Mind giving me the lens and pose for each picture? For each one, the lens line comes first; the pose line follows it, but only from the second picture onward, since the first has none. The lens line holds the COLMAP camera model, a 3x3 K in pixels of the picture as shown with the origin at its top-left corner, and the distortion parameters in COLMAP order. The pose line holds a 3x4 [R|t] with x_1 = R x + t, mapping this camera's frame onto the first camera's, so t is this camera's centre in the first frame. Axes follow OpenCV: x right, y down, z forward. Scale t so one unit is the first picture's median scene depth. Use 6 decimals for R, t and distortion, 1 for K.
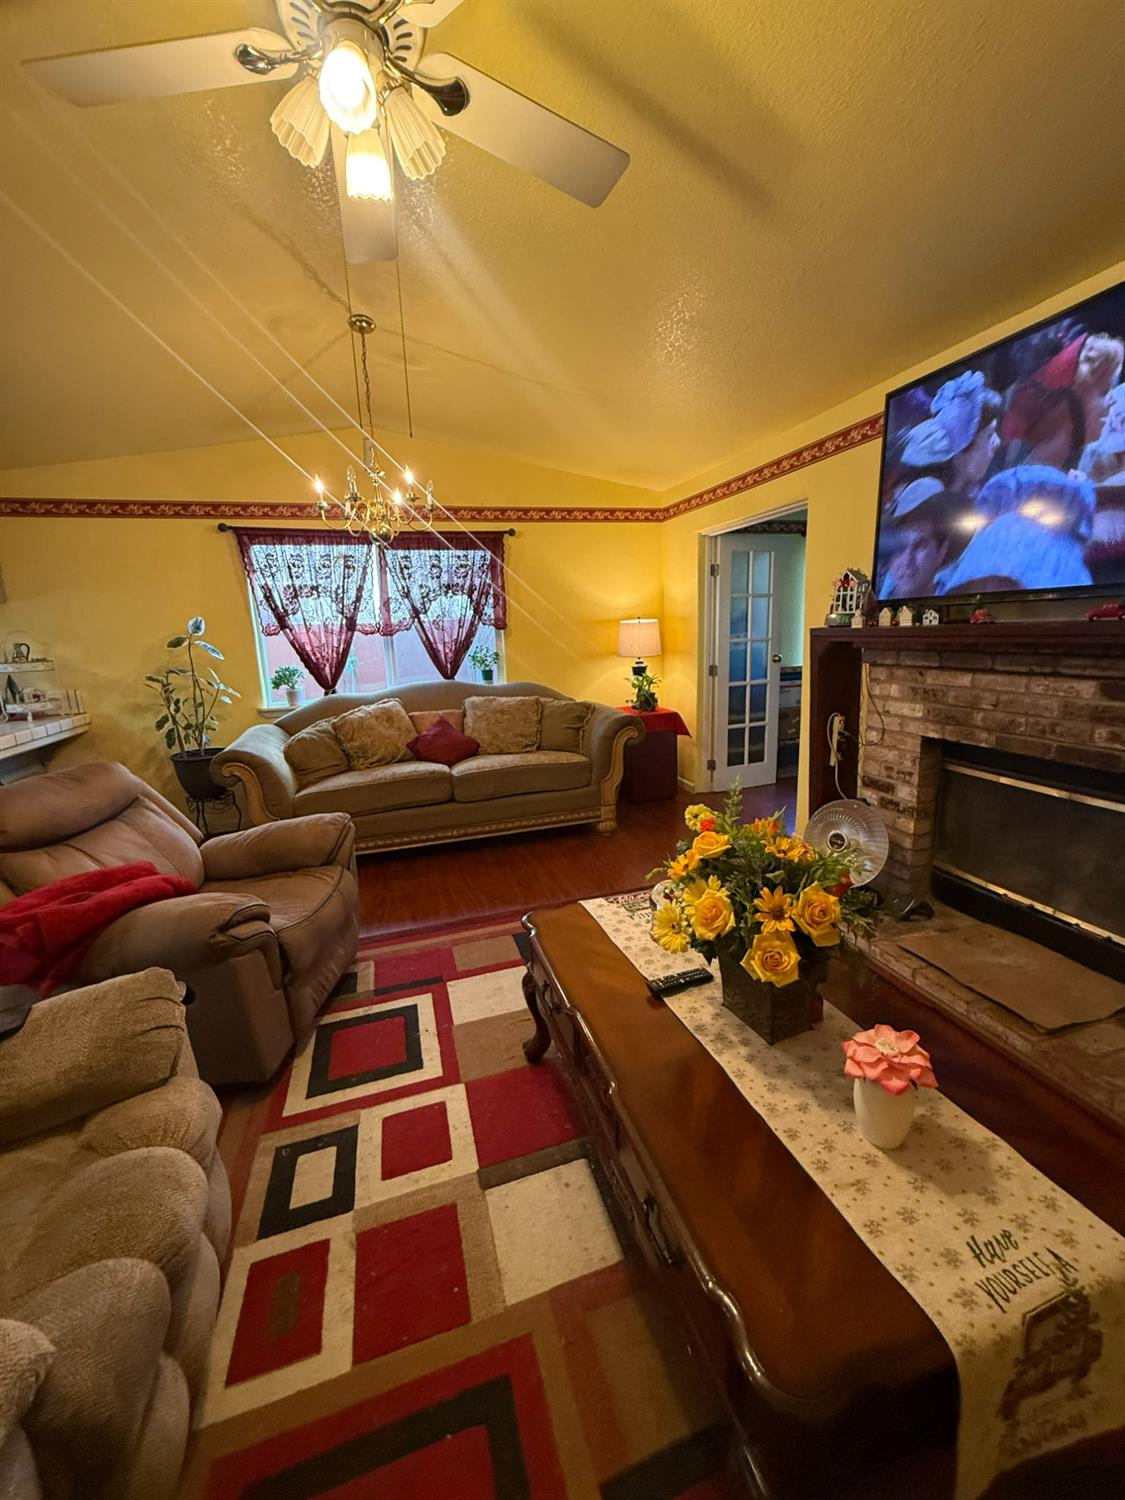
lens RADIAL K [[596.2, 0, 558.9], [0, 596.2, 747.0], [0, 0, 1]] dist [-0.001895, 0.000805]
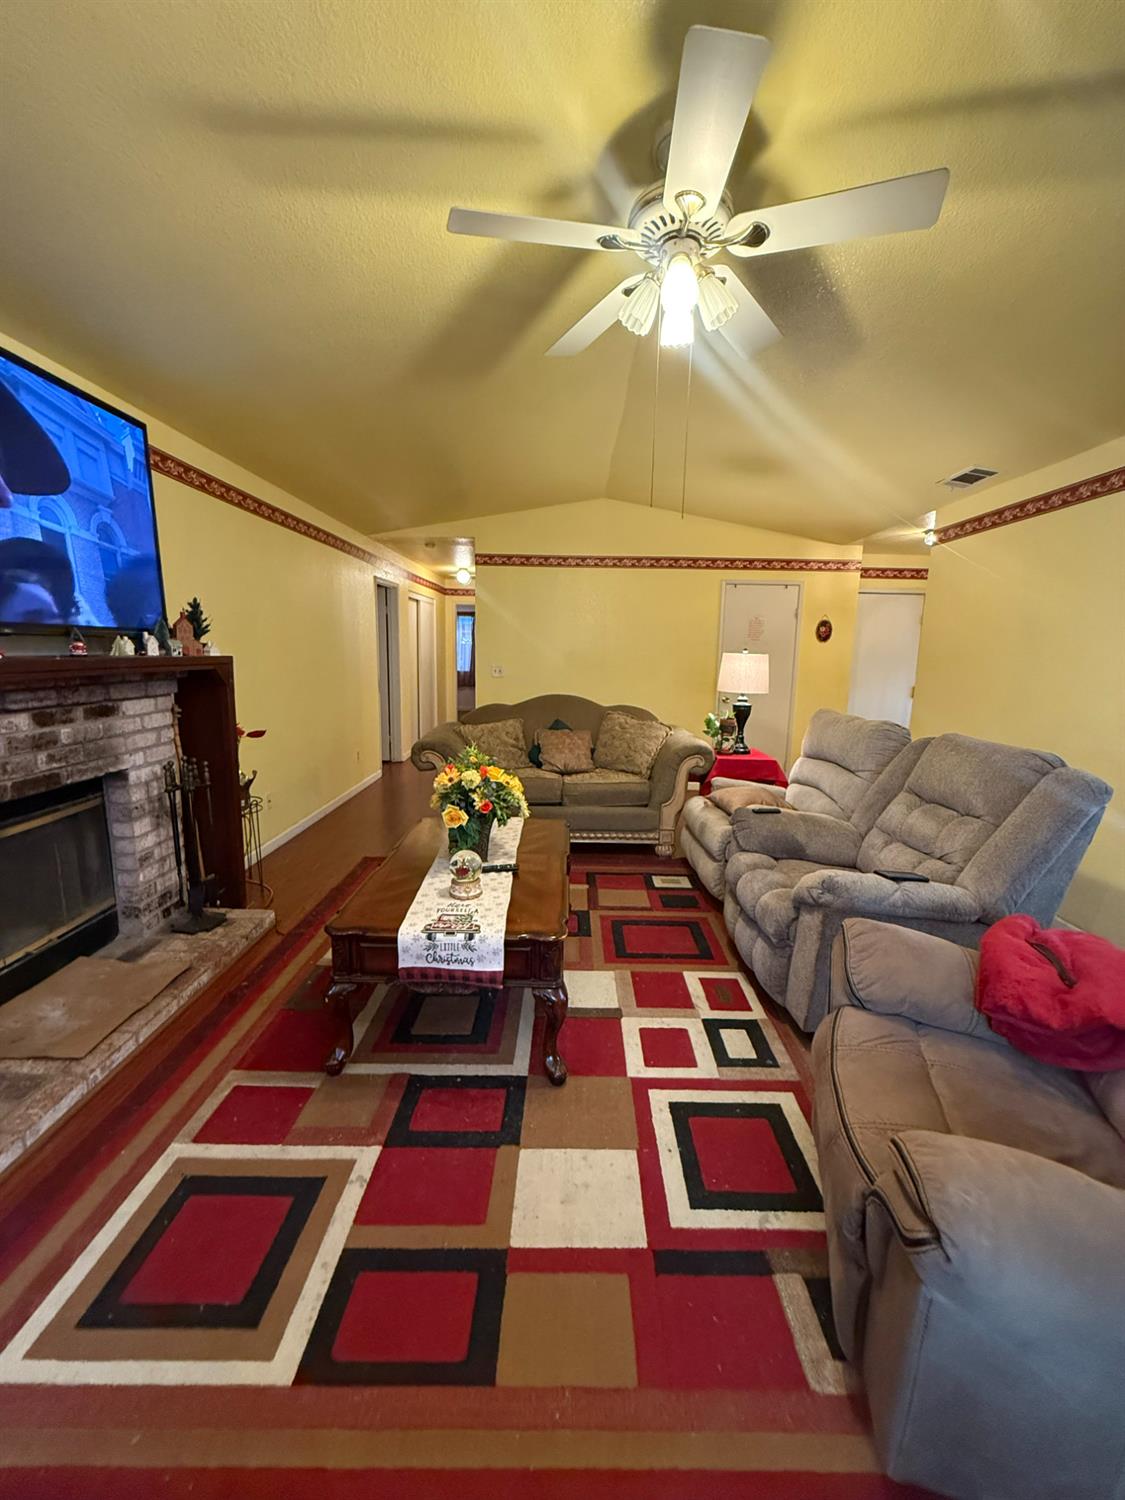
lens RADIAL K [[596.2, 0, 561.7], [0, 596.2, 748.8], [0, 0, 1]] dist [-0.001895, 0.000805]
pose [[-0.954176, -0.031396, 0.297594, -0.347496], [0.072790, 0.940260, 0.332586, -0.354772], [-0.290258, 0.339007, -0.894888, 1.799875]]
